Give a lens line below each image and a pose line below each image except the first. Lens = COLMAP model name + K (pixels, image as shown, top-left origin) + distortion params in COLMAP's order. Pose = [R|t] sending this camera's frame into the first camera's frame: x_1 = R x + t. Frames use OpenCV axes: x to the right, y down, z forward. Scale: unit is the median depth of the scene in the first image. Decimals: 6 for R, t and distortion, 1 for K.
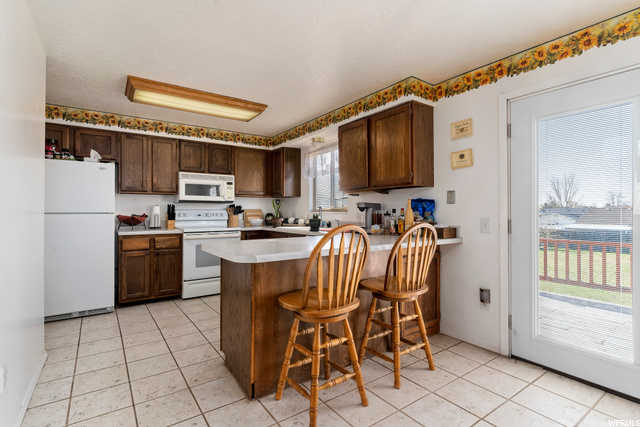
lens RADIAL K [[311.3, 0, 319.0], [0, 311.3, 214.8], [0, 0, 1]] dist [-0.001771, 0.001896]
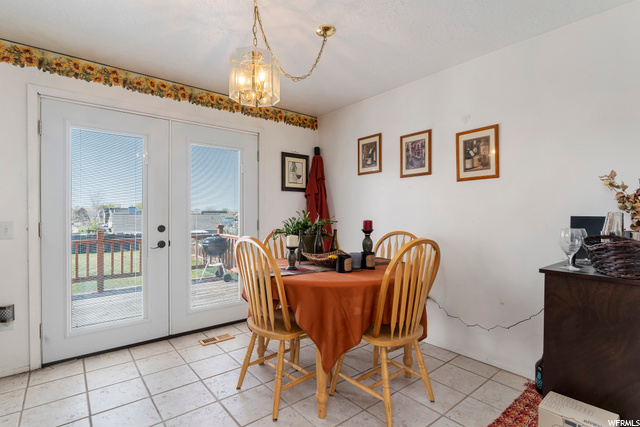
lens RADIAL K [[311.3, 0, 319.0], [0, 311.3, 214.8], [0, 0, 1]] dist [-0.001771, 0.001896]
pose [[-0.055518, -0.006875, 0.998434, -0.389505], [0.007884, 0.999942, 0.007324, -0.006364], [-0.998427, 0.008278, -0.055461, 0.218352]]
